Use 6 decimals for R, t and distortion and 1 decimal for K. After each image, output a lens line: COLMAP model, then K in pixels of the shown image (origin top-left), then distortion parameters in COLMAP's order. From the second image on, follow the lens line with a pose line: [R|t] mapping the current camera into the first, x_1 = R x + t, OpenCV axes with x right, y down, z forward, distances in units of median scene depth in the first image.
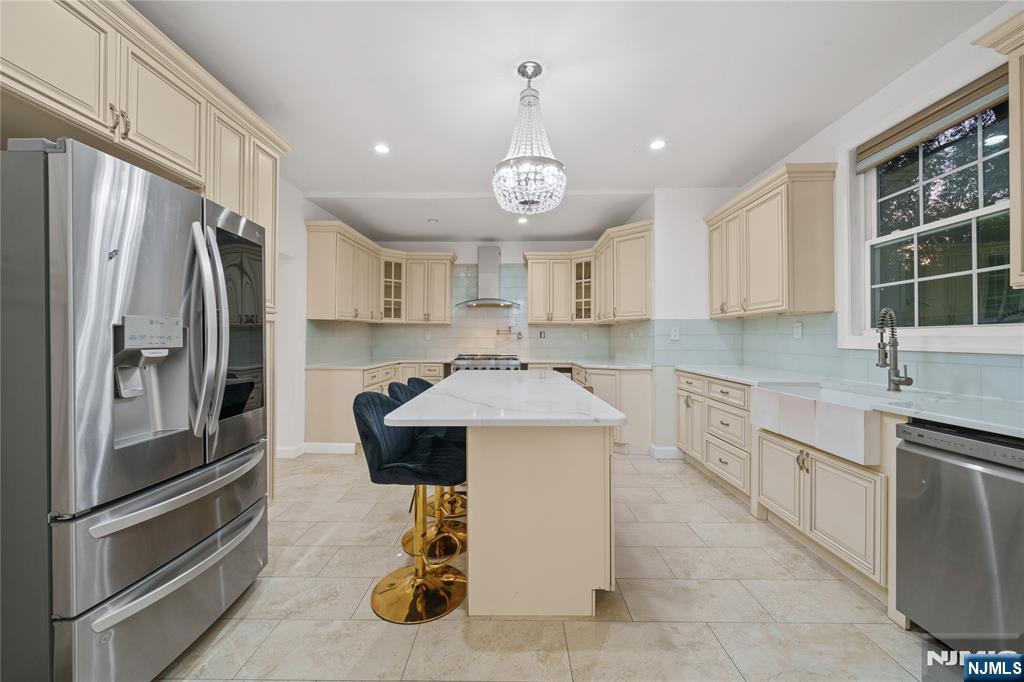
lens RADIAL K [[394.1, 0, 506.0], [0, 394.1, 334.9], [0, 0, 1]] dist [-0.000446, -0.000218]
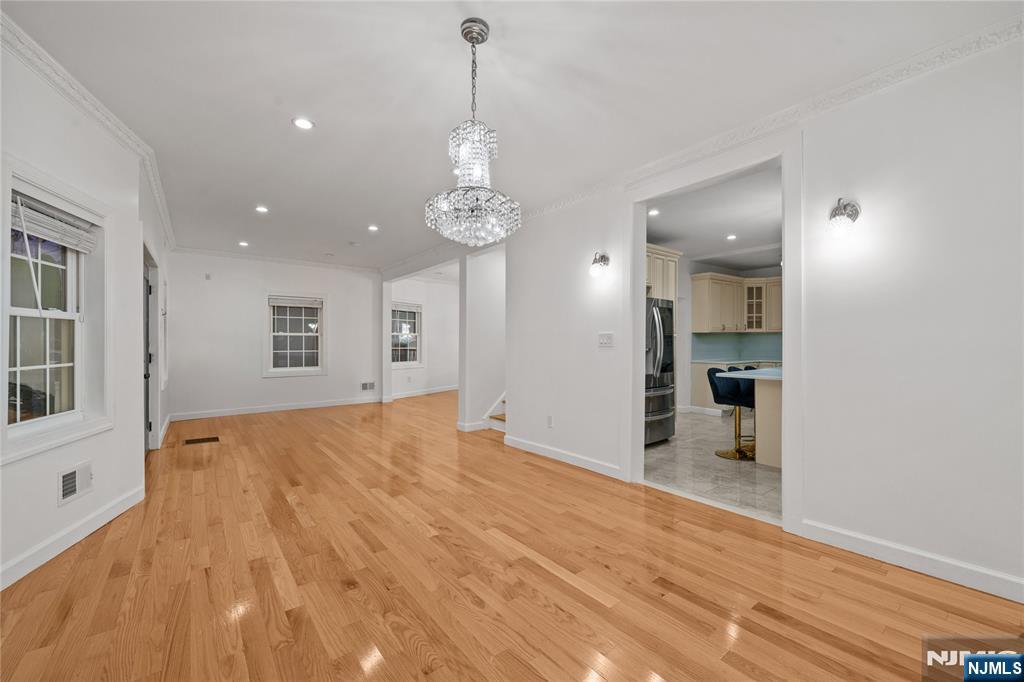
lens RADIAL K [[415.4, 0, 511.5], [0, 415.4, 339.5], [0, 0, 1]] dist [-0.000201, -0.000002]
pose [[0.631222, -0.003816, -0.775593, 0.726021], [0.007299, 0.999973, 0.001020, -0.033854], [0.775568, -0.006305, 0.631233, -1.353863]]
